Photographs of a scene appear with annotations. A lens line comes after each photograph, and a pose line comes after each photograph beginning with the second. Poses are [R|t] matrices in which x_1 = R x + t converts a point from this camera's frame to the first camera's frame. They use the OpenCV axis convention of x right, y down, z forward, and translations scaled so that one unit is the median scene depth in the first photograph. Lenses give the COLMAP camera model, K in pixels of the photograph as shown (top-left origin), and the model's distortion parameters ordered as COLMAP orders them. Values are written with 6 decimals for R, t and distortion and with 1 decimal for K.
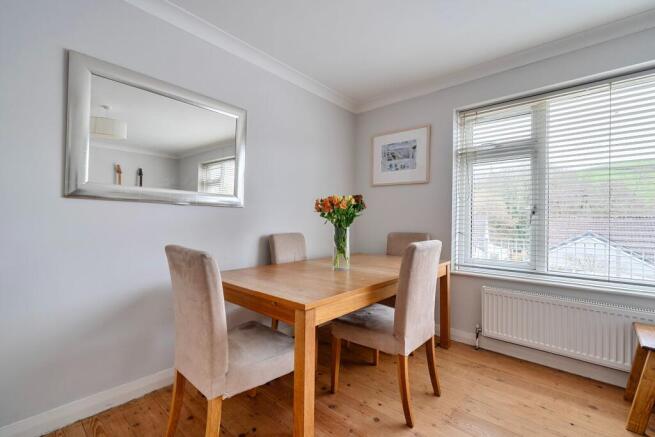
lens RADIAL K [[283.4, 0, 326.5], [0, 283.4, 218.5], [0, 0, 1]] dist [0.000466, -0.000778]
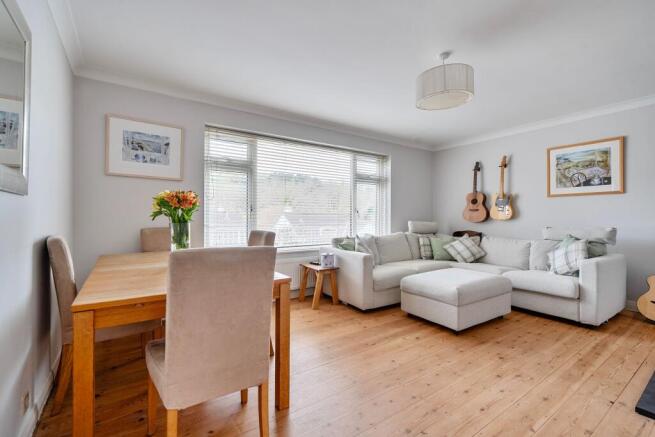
lens RADIAL K [[283.4, 0, 324.5], [0, 283.4, 217.0], [0, 0, 1]] dist [0.000466, -0.000778]
pose [[0.251185, -0.005838, 0.967921, -0.533728], [0.000421, 0.999982, 0.005922, 0.006242], [-0.967939, -0.001080, 0.251183, 0.190007]]
